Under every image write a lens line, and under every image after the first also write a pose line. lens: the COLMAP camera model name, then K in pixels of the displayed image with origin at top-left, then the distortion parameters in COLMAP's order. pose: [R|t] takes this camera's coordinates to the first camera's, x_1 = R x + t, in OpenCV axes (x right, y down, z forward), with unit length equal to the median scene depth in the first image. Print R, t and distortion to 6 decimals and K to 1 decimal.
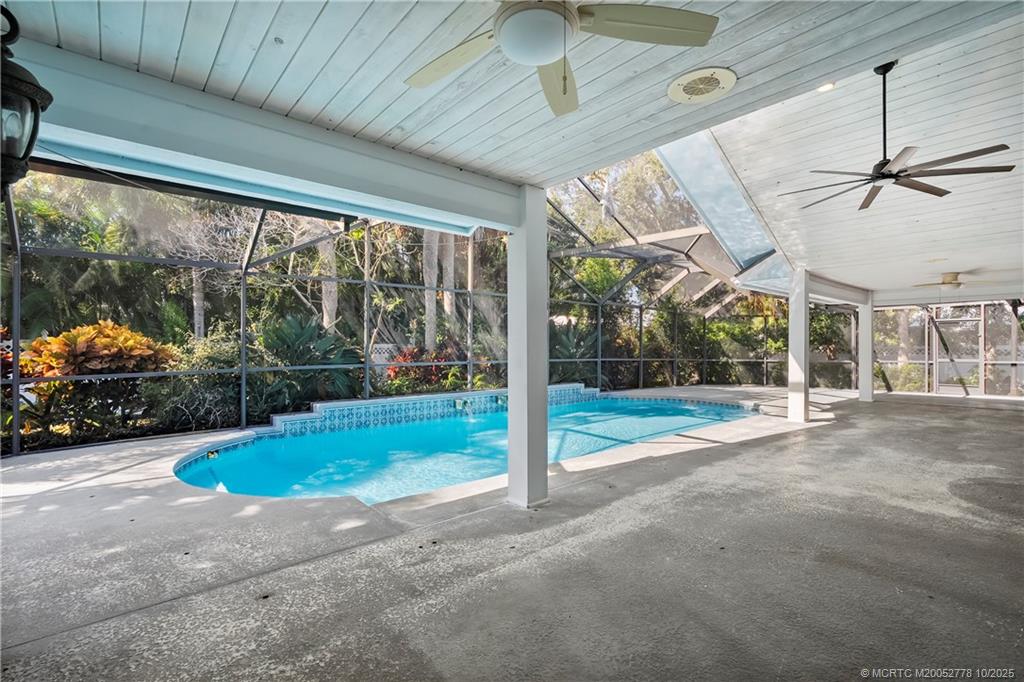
lens RADIAL K [[463.8, 0, 511.0], [0, 463.8, 350.2], [0, 0, 1]] dist [-0.004771, -0.000510]
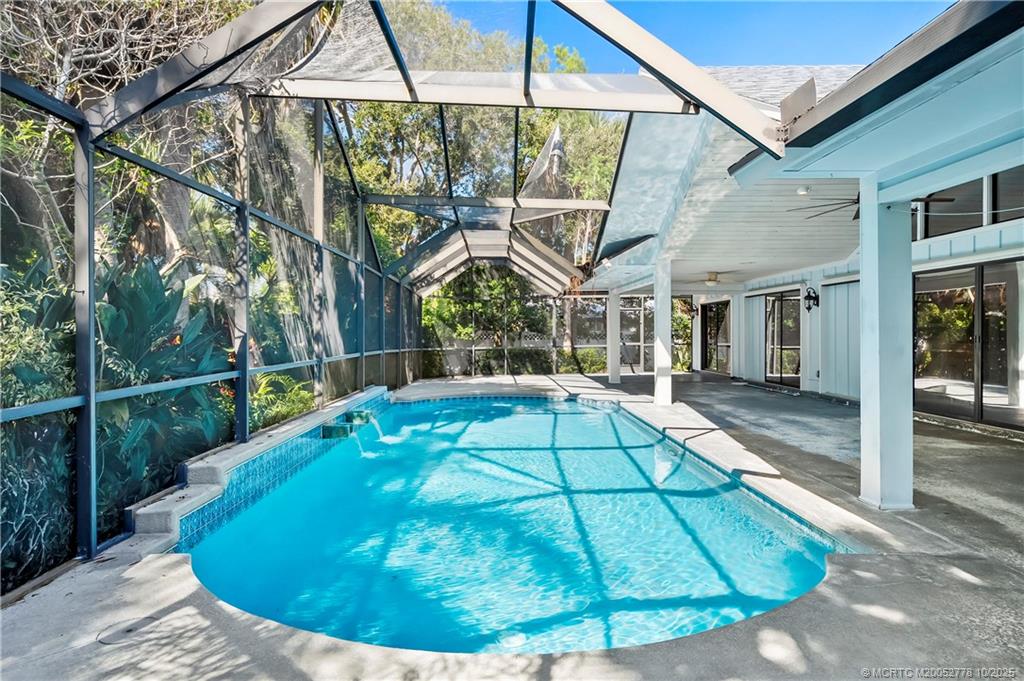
lens RADIAL K [[611.9, 0, 512.0], [0, 611.9, 340.5], [0, 0, 1]] dist [0.004960, 0.002245]
pose [[0.643355, -0.011445, 0.765483, -0.647908], [0.007807, 0.999934, 0.008389, -0.004310], [-0.765528, 0.000579, 0.643402, 0.380046]]
